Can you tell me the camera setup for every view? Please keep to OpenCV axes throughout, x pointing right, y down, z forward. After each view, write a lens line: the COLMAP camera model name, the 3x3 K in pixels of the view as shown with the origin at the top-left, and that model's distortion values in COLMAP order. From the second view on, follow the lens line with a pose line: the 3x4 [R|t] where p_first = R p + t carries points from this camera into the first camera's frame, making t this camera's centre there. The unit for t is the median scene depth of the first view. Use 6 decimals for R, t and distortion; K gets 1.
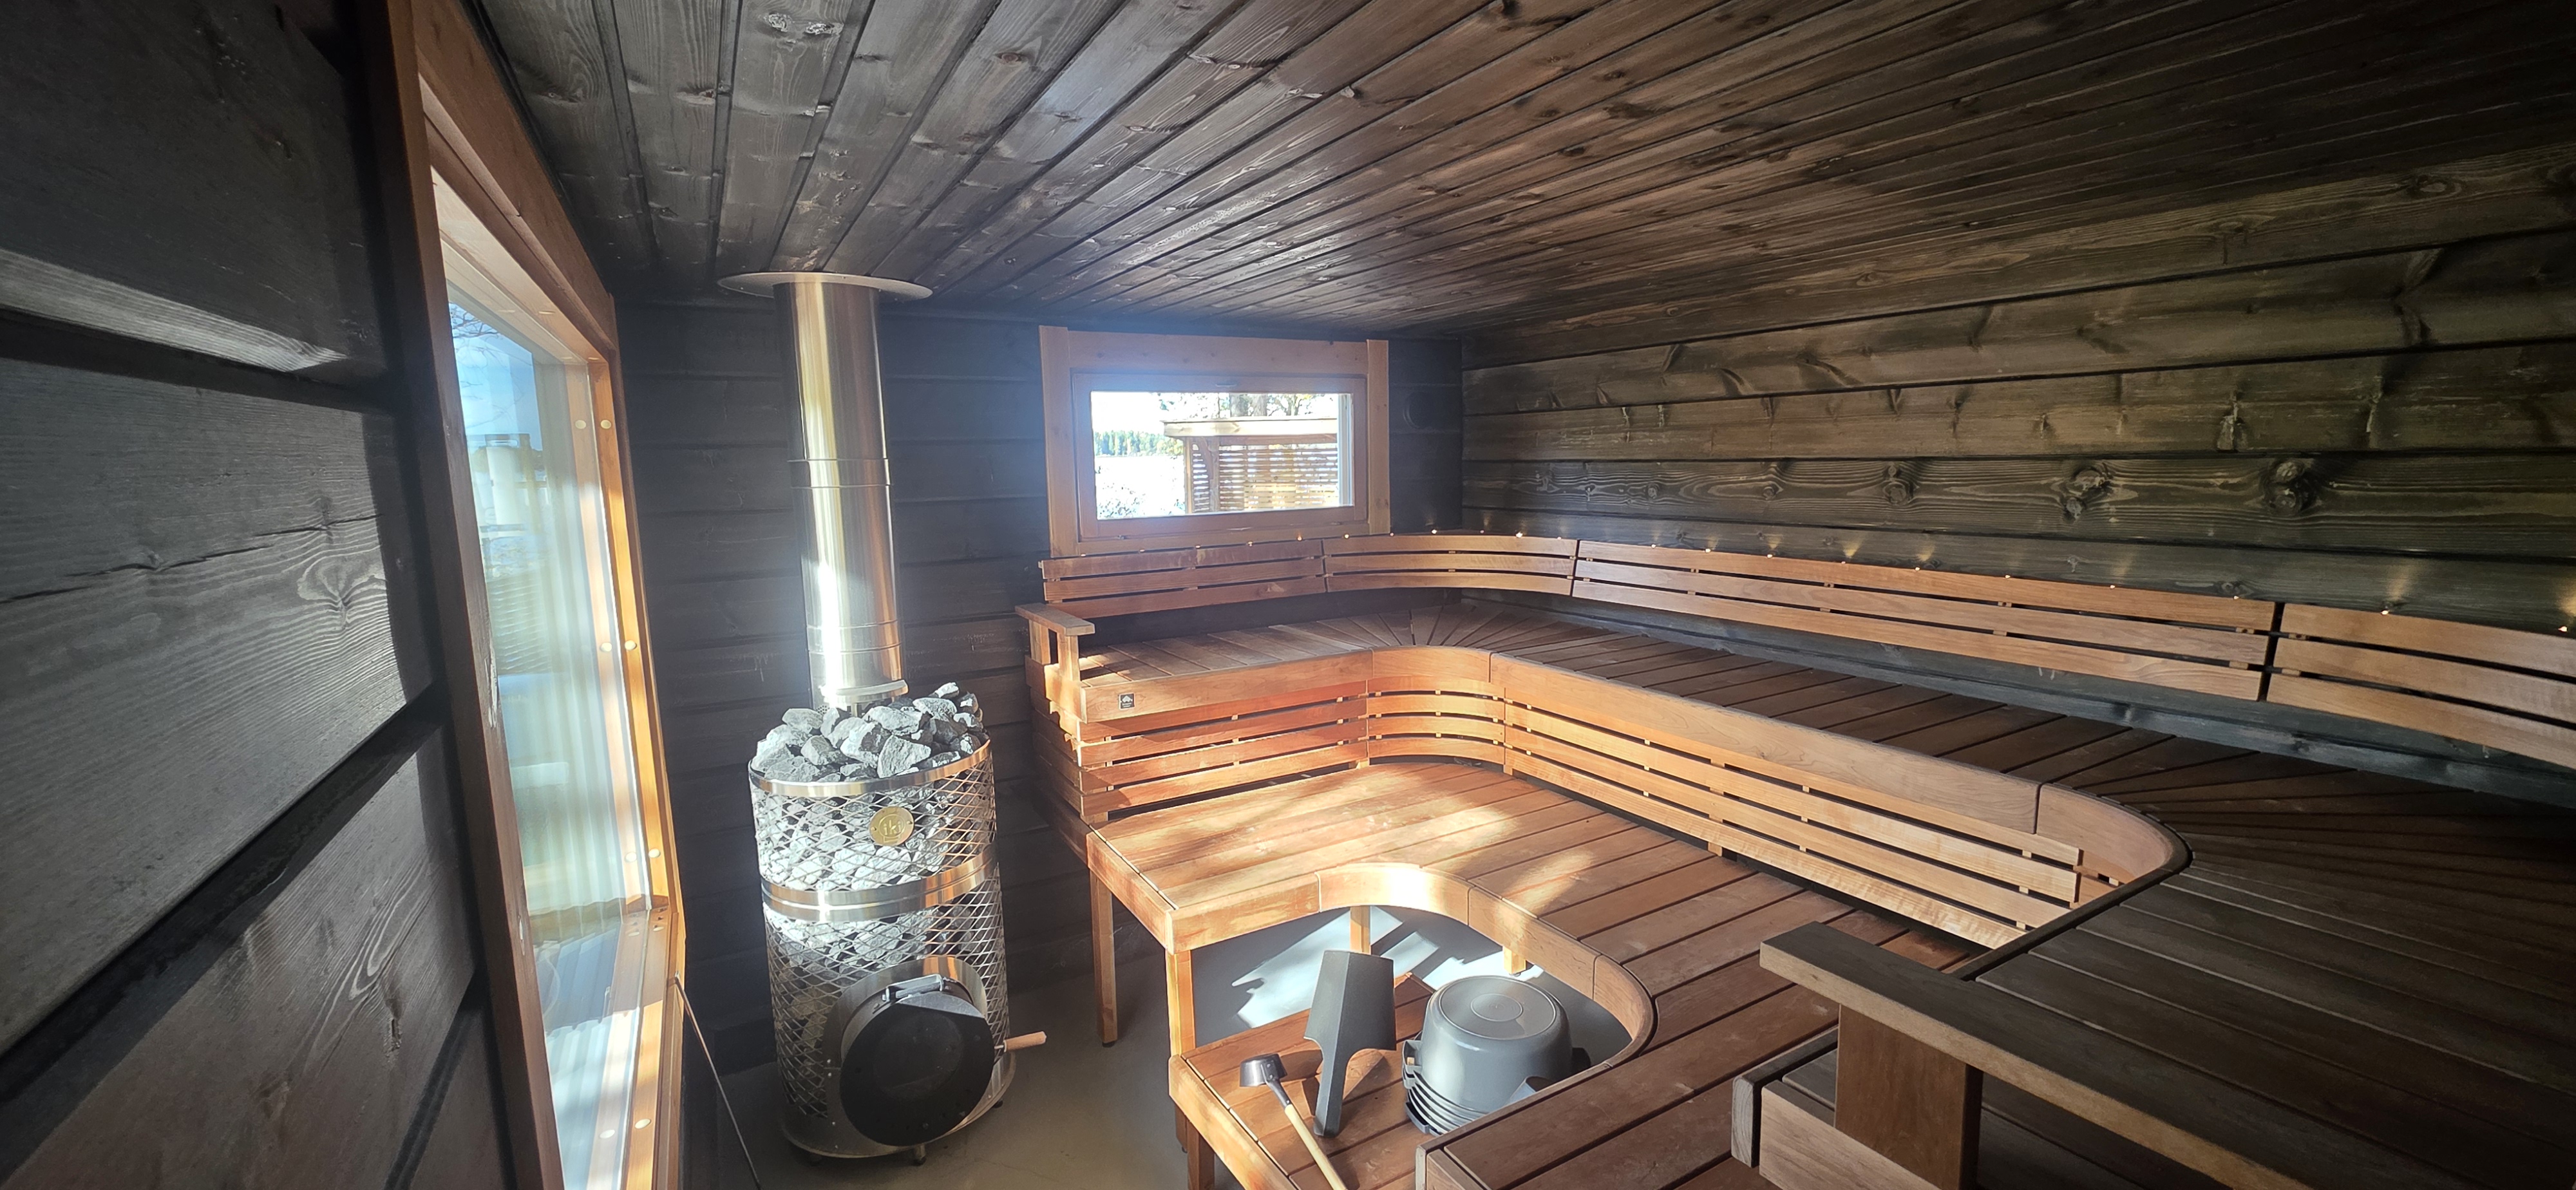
lens RADIAL K [[1007.8, 0, 1288.0], [0, 1007.8, 595.0], [0, 0, 1]] dist [0.002547, 0.000273]
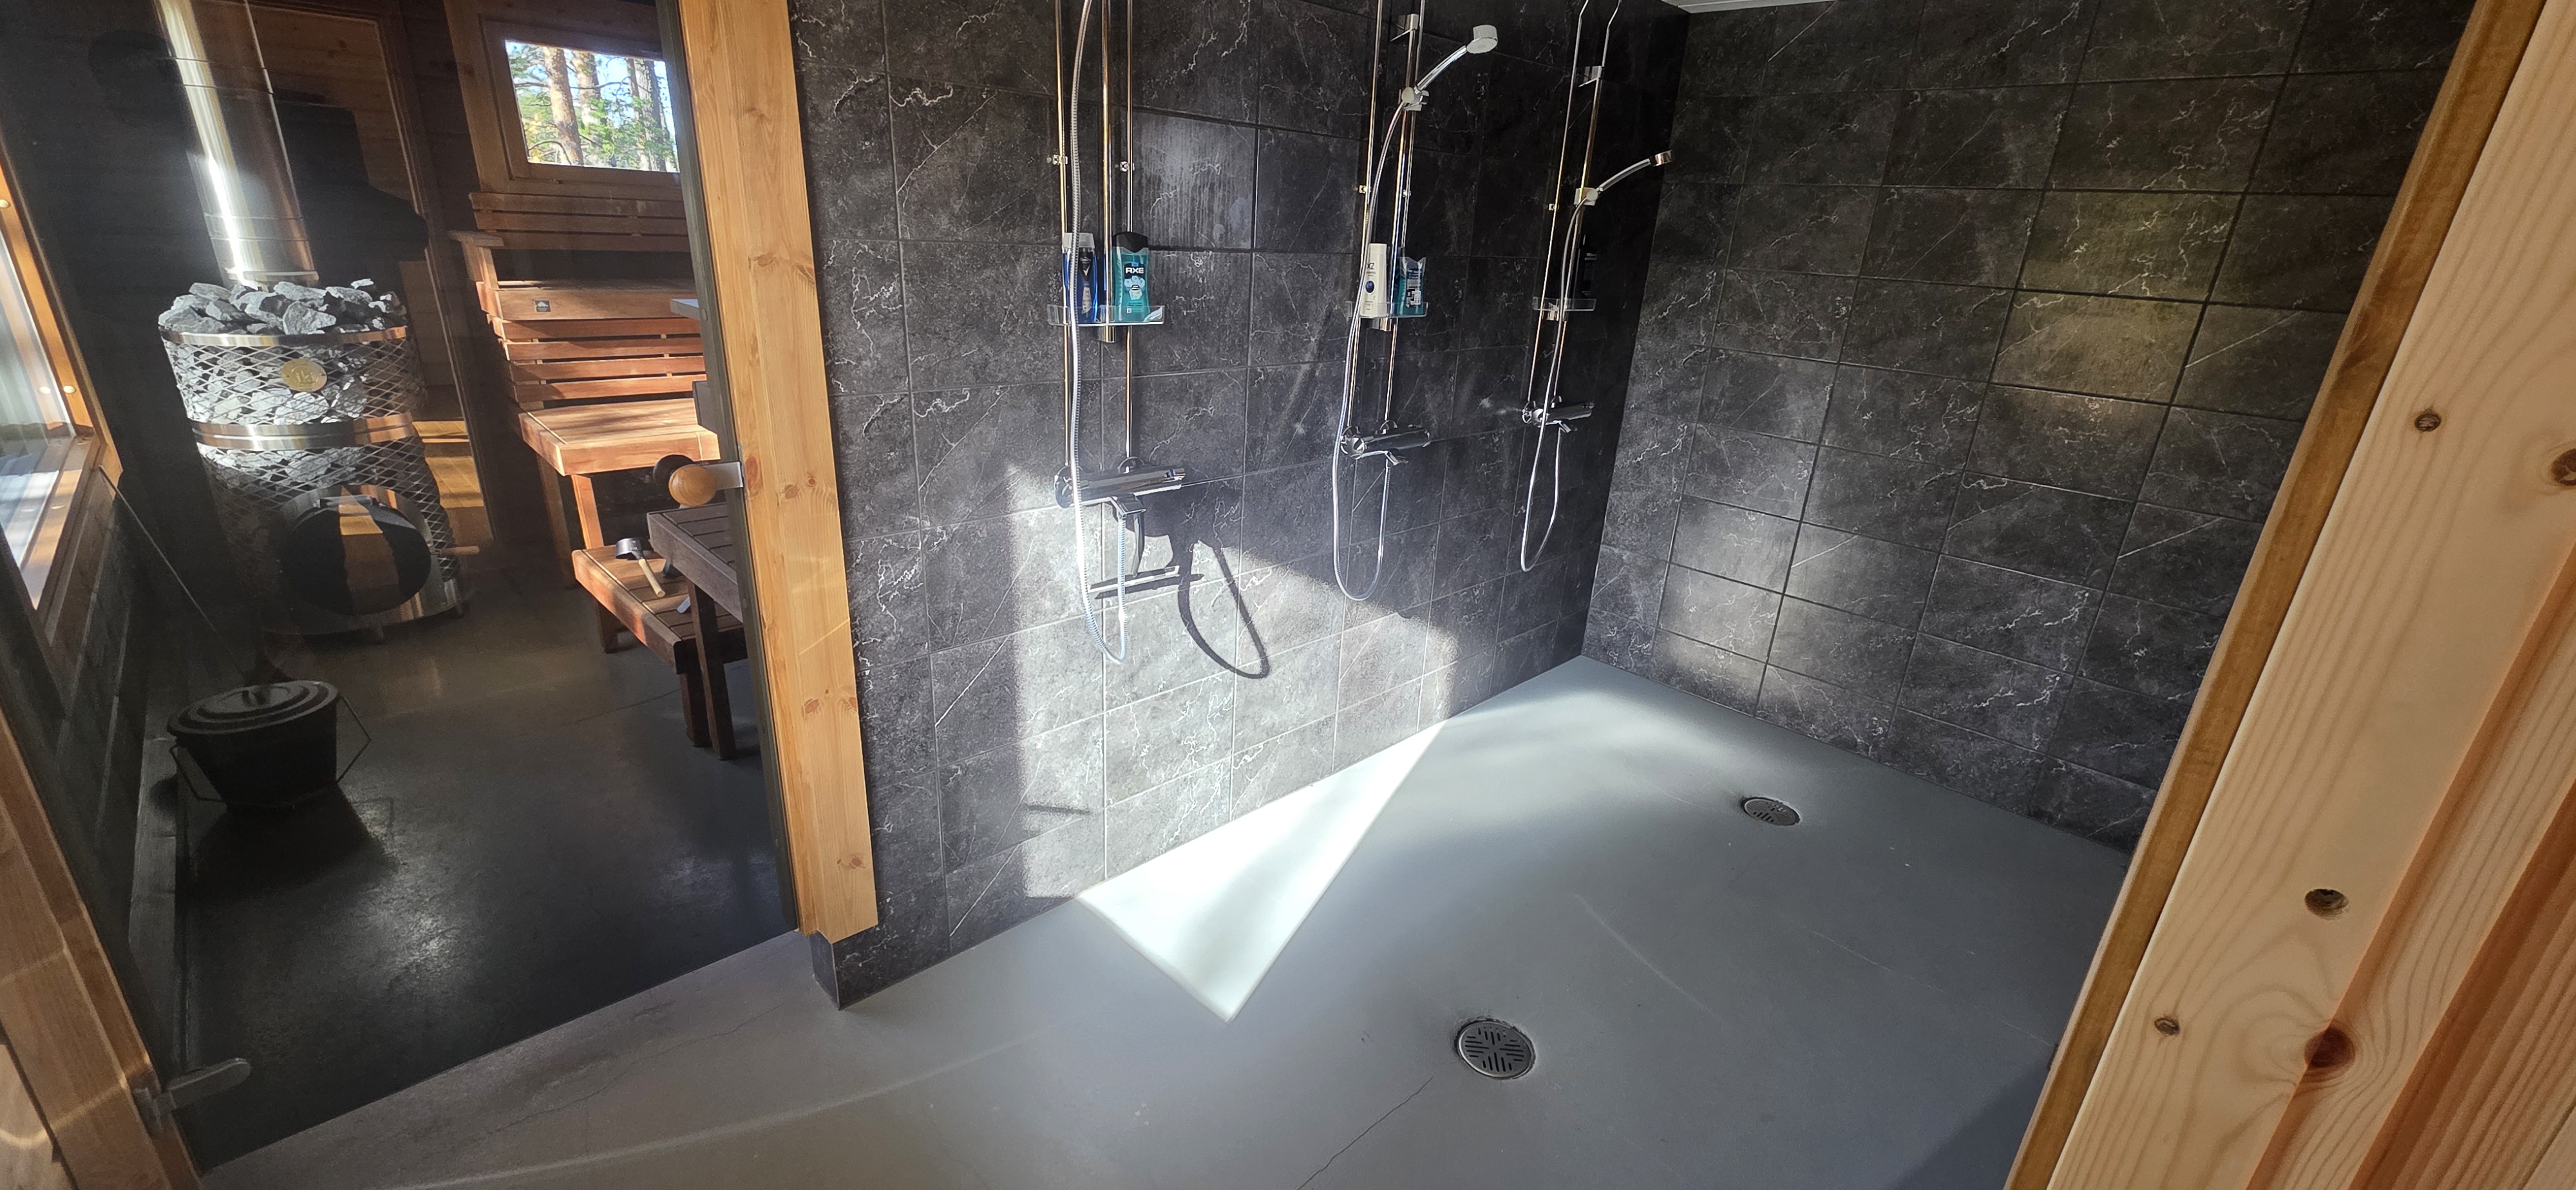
lens RADIAL K [[1007.8, 0, 1288.0], [0, 1007.8, 595.0], [0, 0, 1]] dist [0.002547, 0.000273]
pose [[0.963646, -0.011680, 0.266928, 0.456260], [-0.047126, 0.975951, 0.212835, 0.166288], [-0.262995, -0.217676, 0.939921, -0.584447]]
